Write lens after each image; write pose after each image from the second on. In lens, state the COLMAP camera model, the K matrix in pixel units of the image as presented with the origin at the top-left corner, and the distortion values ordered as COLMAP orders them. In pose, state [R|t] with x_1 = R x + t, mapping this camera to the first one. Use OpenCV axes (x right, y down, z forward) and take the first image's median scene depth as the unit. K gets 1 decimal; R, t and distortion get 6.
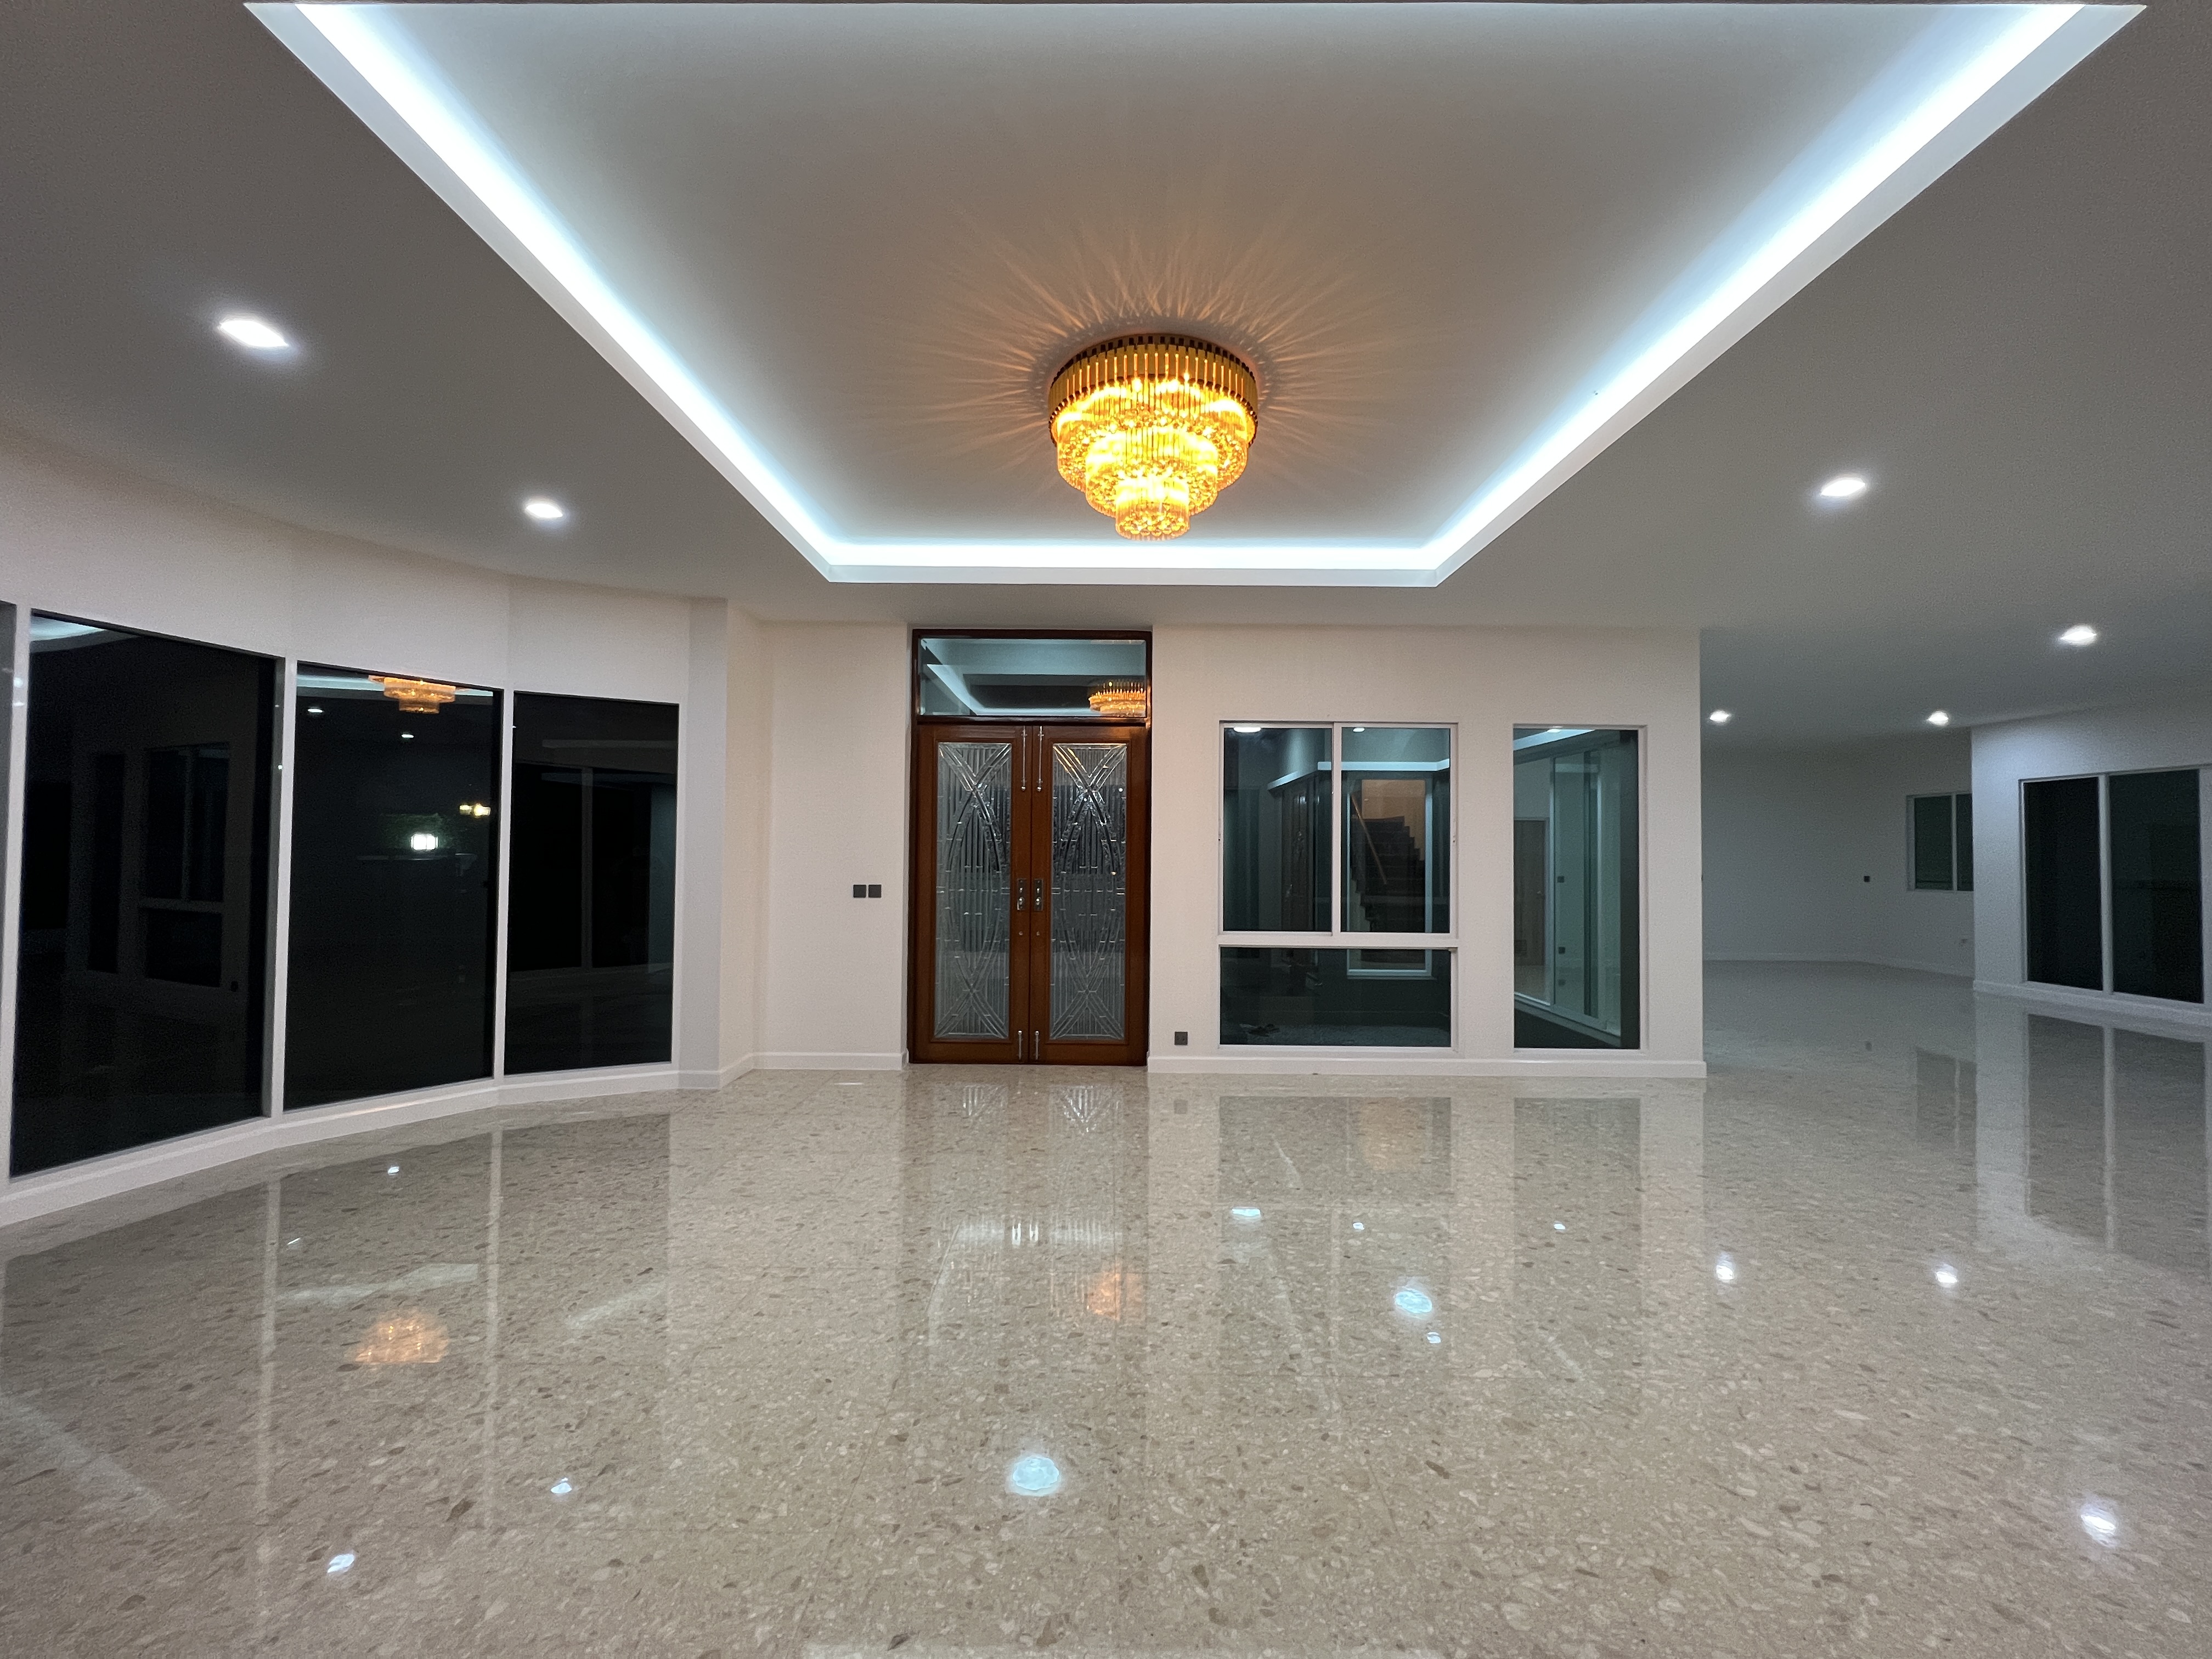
lens RADIAL K [[892.2, 0, 1097.5], [0, 892.2, 833.3], [0, 0, 1]] dist [-0.001868, -0.000241]
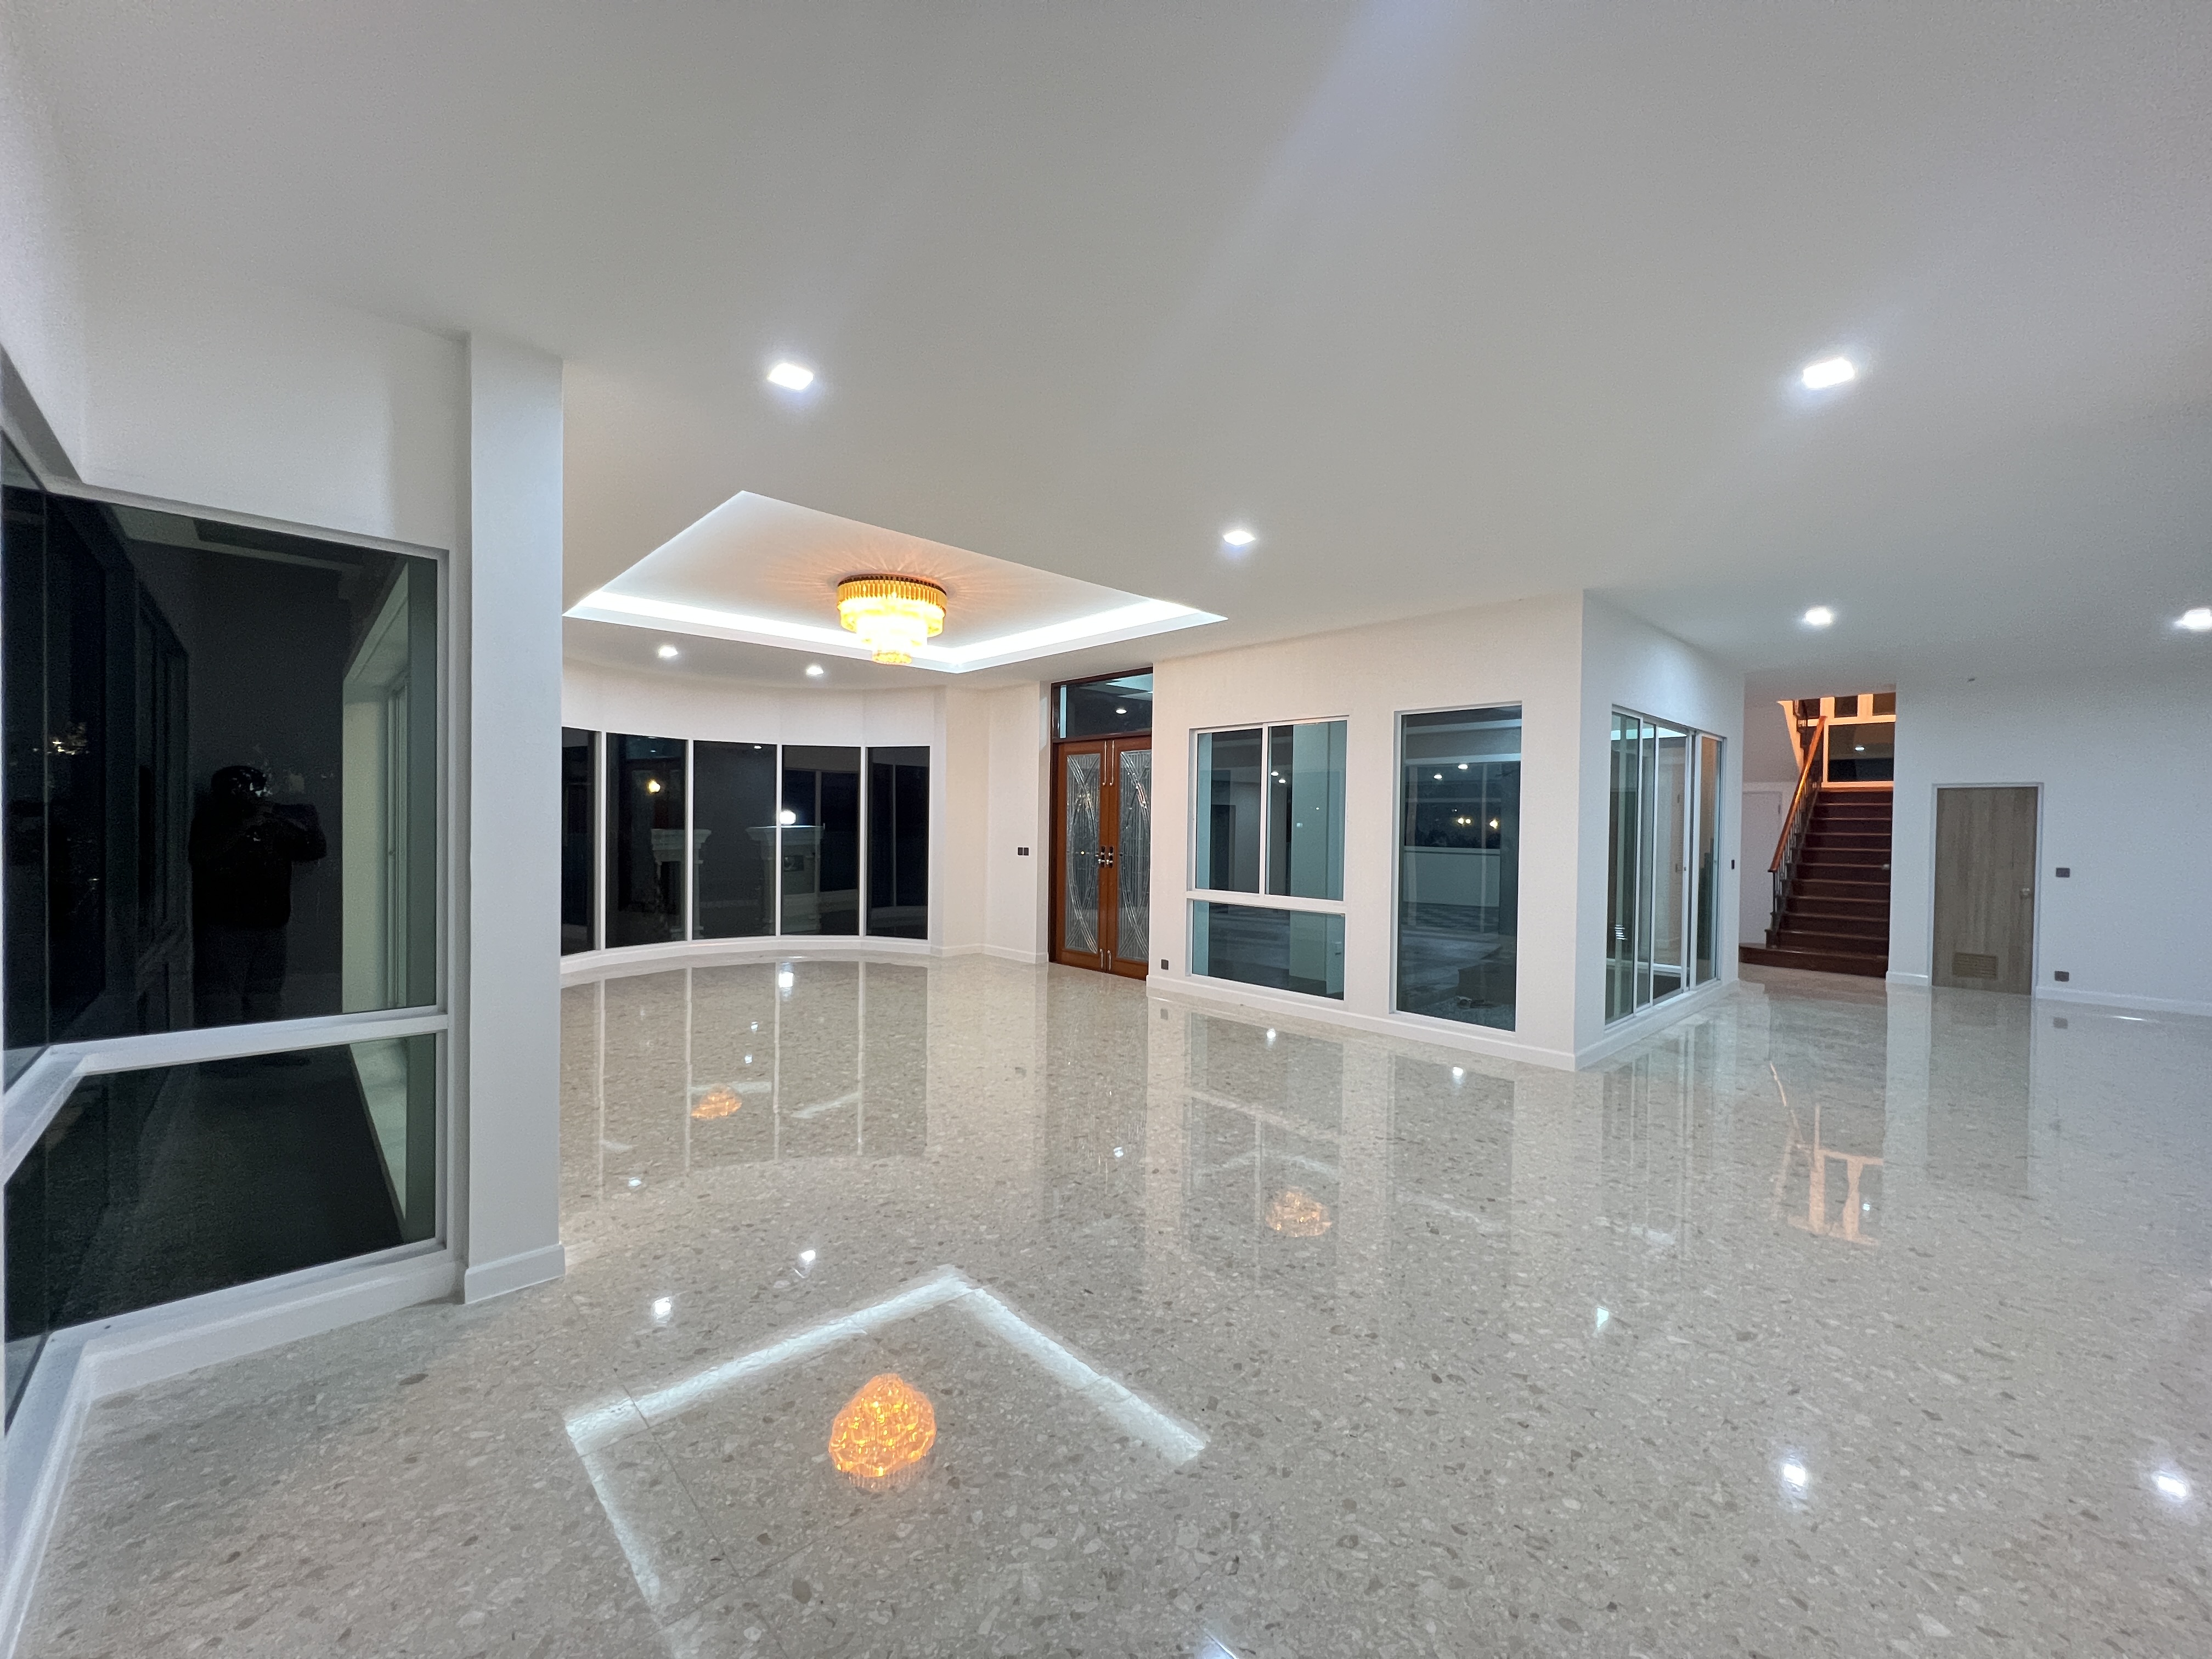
lens RADIAL K [[888.2, 0, 1107.5], [0, 888.2, 833.6], [0, 0, 1]] dist [-0.000730, 0.000707]
pose [[0.691401, 0.011841, -0.722374, 1.011696], [0.008667, 0.999658, 0.024682, -0.005846], [0.722419, -0.023326, 0.691062, -0.002371]]
